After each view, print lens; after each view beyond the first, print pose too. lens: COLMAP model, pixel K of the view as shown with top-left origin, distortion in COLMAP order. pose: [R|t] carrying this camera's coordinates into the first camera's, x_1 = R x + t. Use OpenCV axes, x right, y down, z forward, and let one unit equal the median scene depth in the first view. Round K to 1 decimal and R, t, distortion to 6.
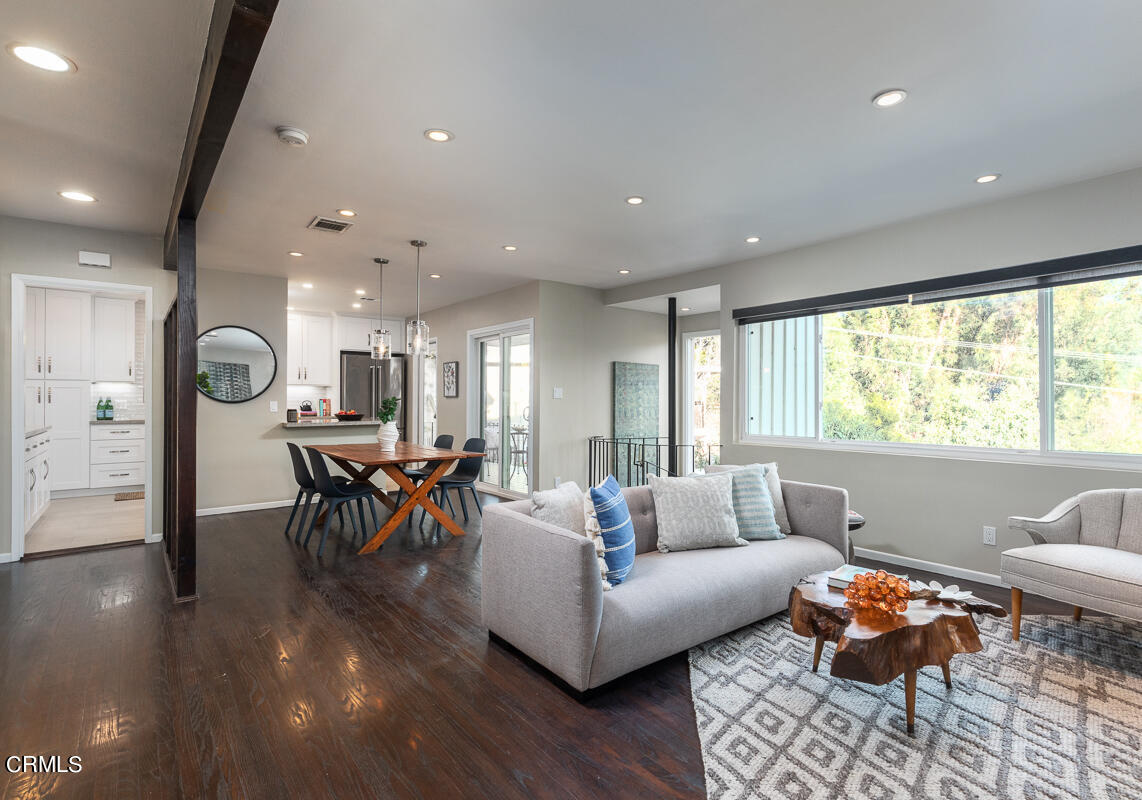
lens RADIAL K [[566.3, 0, 589.6], [0, 566.3, 401.3], [0, 0, 1]] dist [0.002803, 0.003667]
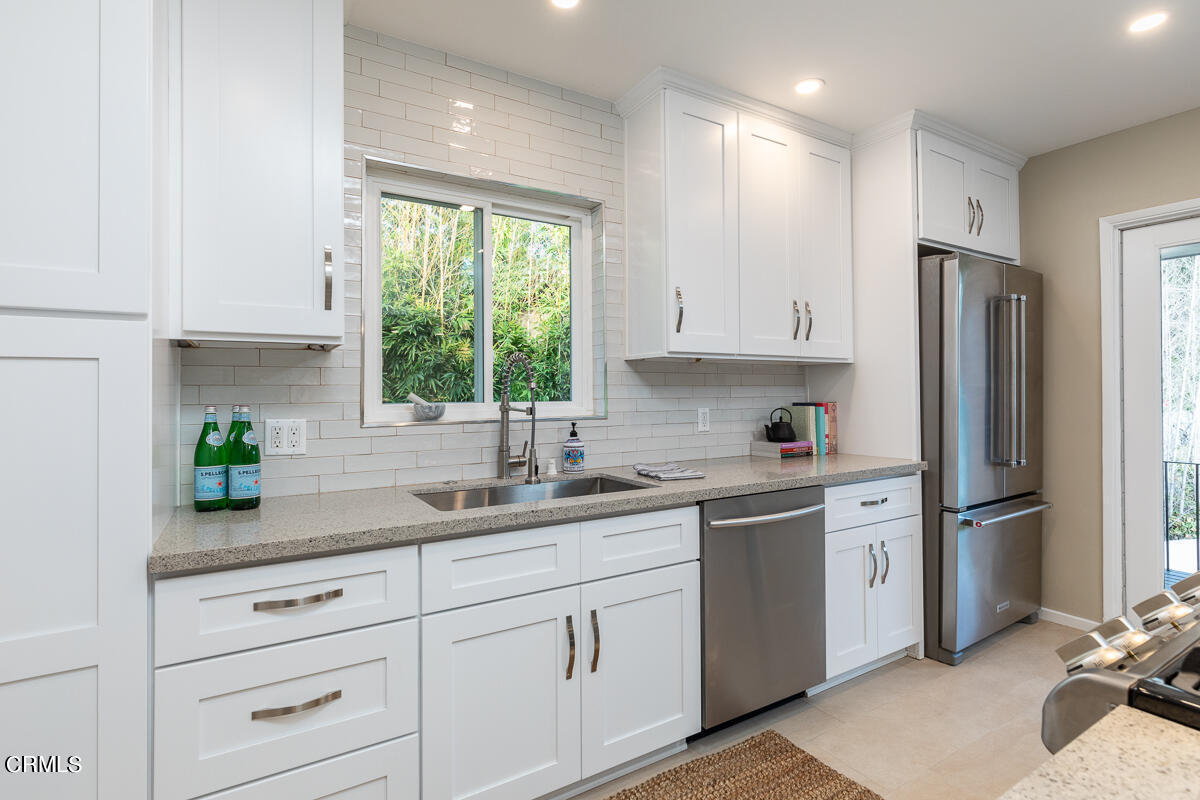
lens RADIAL K [[593.9, 0, 602.2], [0, 593.9, 395.1], [0, 0, 1]] dist [0.005055, -0.000946]
pose [[0.992427, -0.006321, -0.122676, -0.742750], [0.006760, 0.999972, 0.003168, -0.013985], [0.122652, -0.003973, 0.992442, 0.862130]]
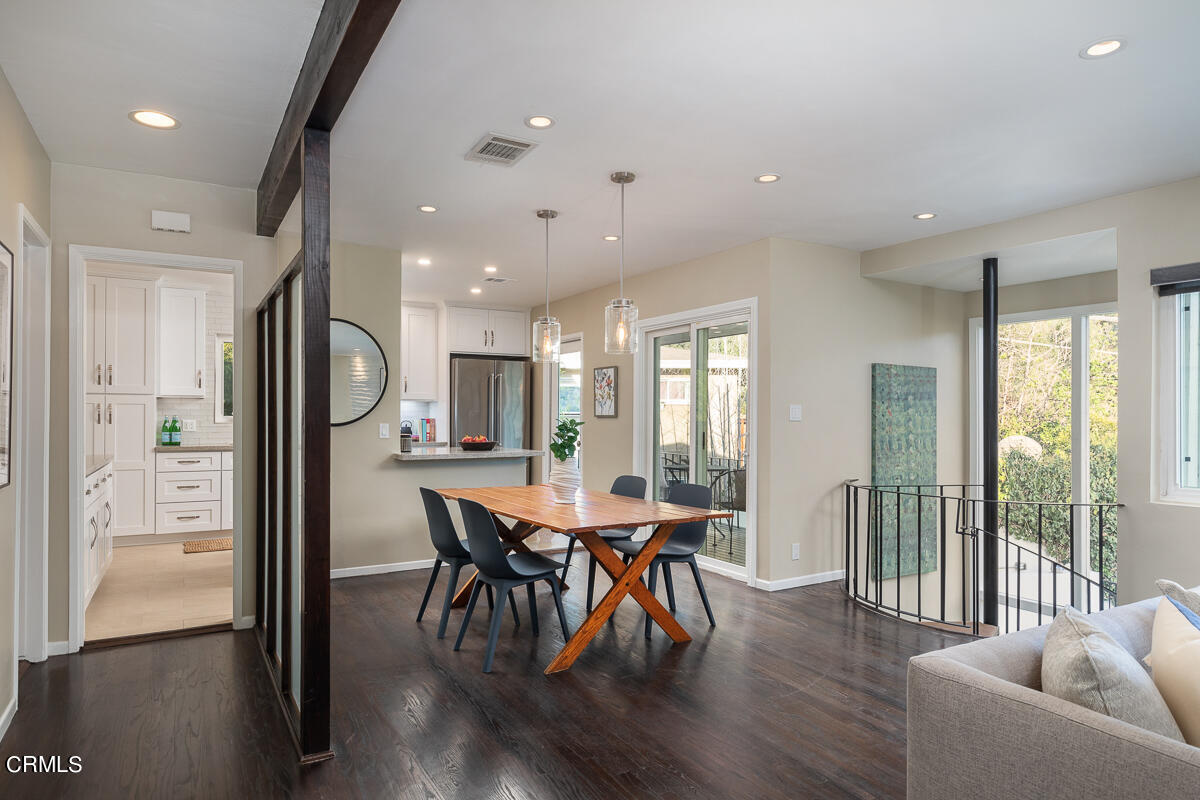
lens RADIAL K [[714.4, 0, 584.4], [0, 714.4, 420.1], [0, 0, 1]] dist [0.006391, -0.004699]
pose [[0.986075, 0.003369, -0.166266, -0.145628], [-0.003000, 0.999992, 0.002469, -0.006878], [0.166273, -0.001935, 0.986078, 0.142369]]
